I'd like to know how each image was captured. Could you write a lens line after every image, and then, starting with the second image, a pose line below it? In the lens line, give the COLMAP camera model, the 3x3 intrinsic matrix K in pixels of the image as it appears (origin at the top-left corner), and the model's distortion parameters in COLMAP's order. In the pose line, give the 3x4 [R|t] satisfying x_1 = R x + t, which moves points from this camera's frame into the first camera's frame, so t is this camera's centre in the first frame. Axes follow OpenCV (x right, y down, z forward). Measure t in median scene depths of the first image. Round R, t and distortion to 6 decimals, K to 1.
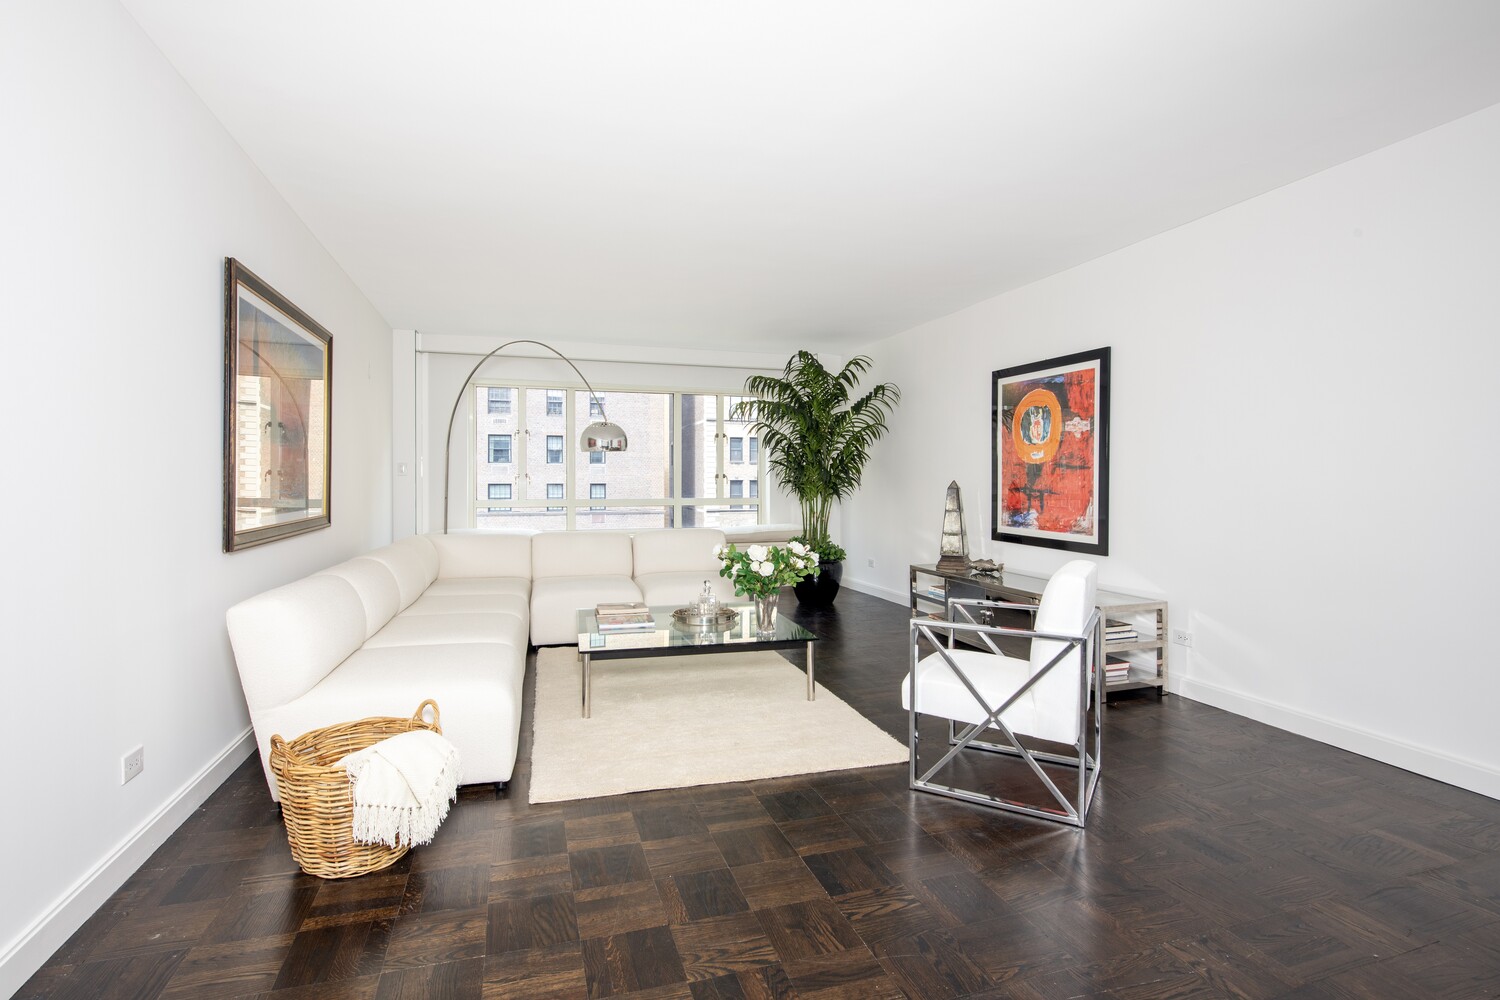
lens RADIAL K [[723.6, 0, 746.4], [0, 723.6, 483.9], [0, 0, 1]] dist [-0.000025, -0.000002]
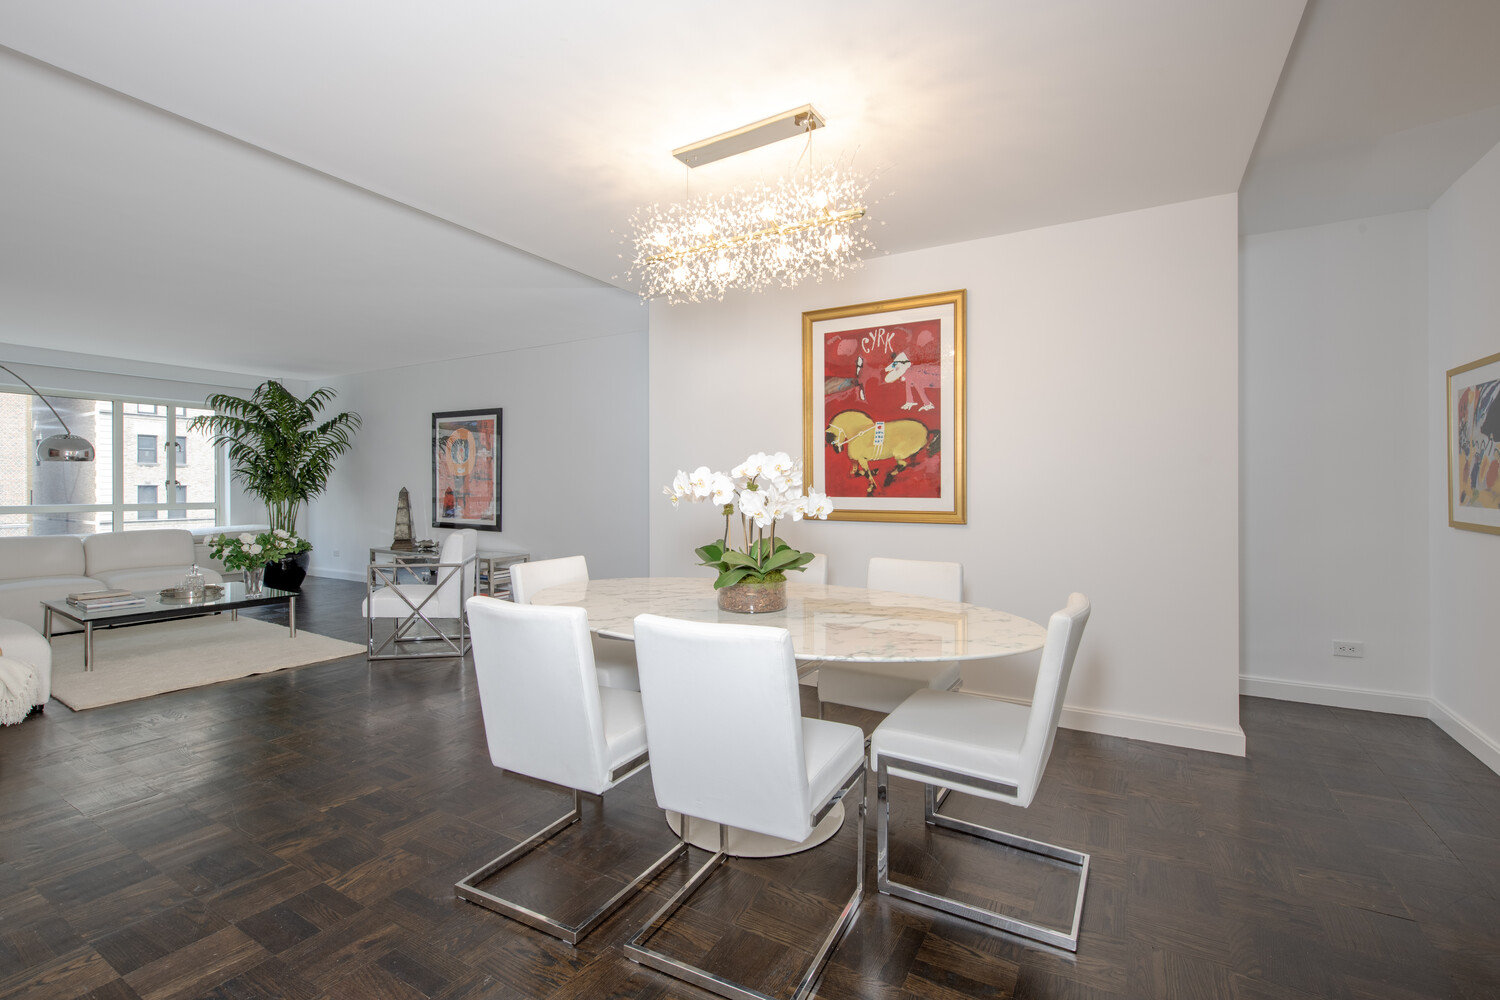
lens RADIAL K [[662.3, 0, 745.4], [0, 662.3, 489.1], [0, 0, 1]] dist [-0.001995, -0.000367]
pose [[0.743010, -0.001867, 0.669278, -0.082833], [0.001413, 0.999998, 0.001221, -0.001057], [-0.669279, 0.000038, 0.743011, -0.401237]]
